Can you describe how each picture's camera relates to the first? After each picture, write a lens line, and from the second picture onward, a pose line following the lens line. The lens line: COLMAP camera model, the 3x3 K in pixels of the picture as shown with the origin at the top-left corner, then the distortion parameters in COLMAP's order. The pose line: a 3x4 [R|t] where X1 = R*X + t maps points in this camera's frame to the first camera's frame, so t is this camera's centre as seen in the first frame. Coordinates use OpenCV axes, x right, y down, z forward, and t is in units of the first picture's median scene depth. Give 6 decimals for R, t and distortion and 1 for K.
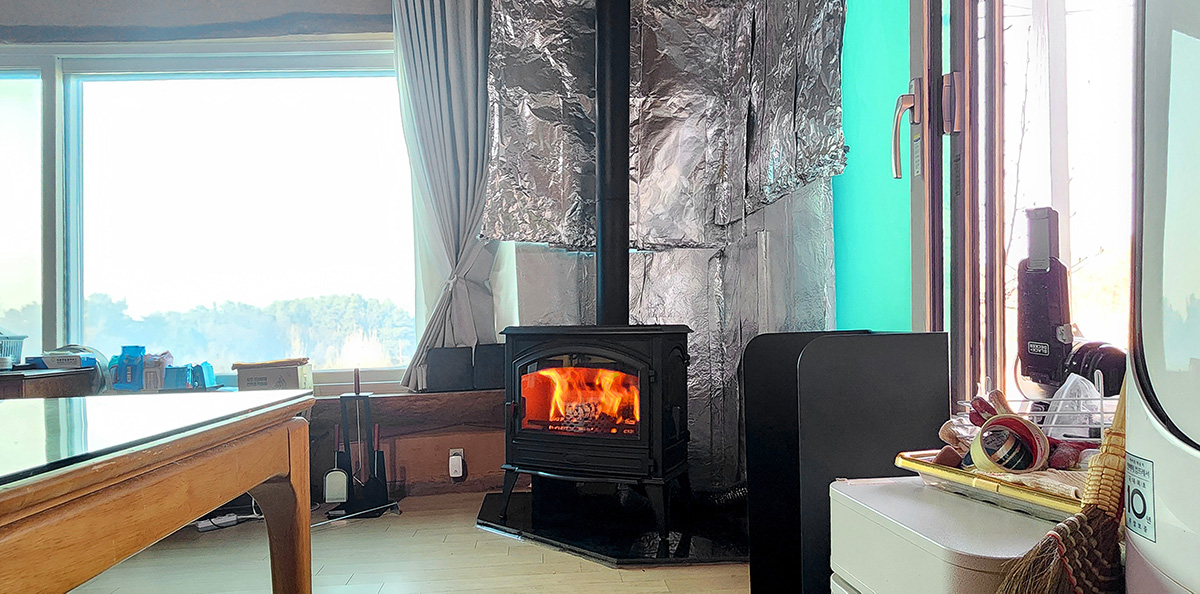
lens RADIAL K [[661.1, 0, 620.0], [0, 661.1, 342.4], [0, 0, 1]] dist [-0.008034, 0.000473]
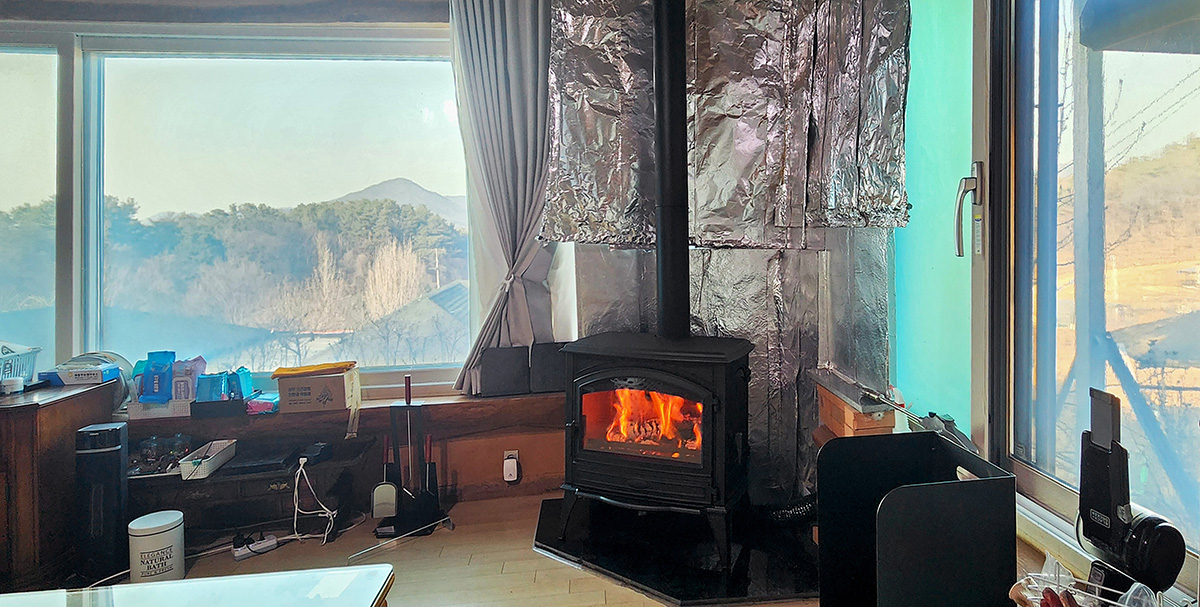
lens RADIAL K [[661.1, 0, 722.7], [0, 661.1, 253.0], [0, 0, 1]] dist [-0.008034, 0.000473]
pose [[0.996061, 0.011671, 0.087901, -0.025244], [-0.011426, 0.999929, -0.003292, -0.139305], [-0.087933, 0.002275, 0.996124, -0.004120]]
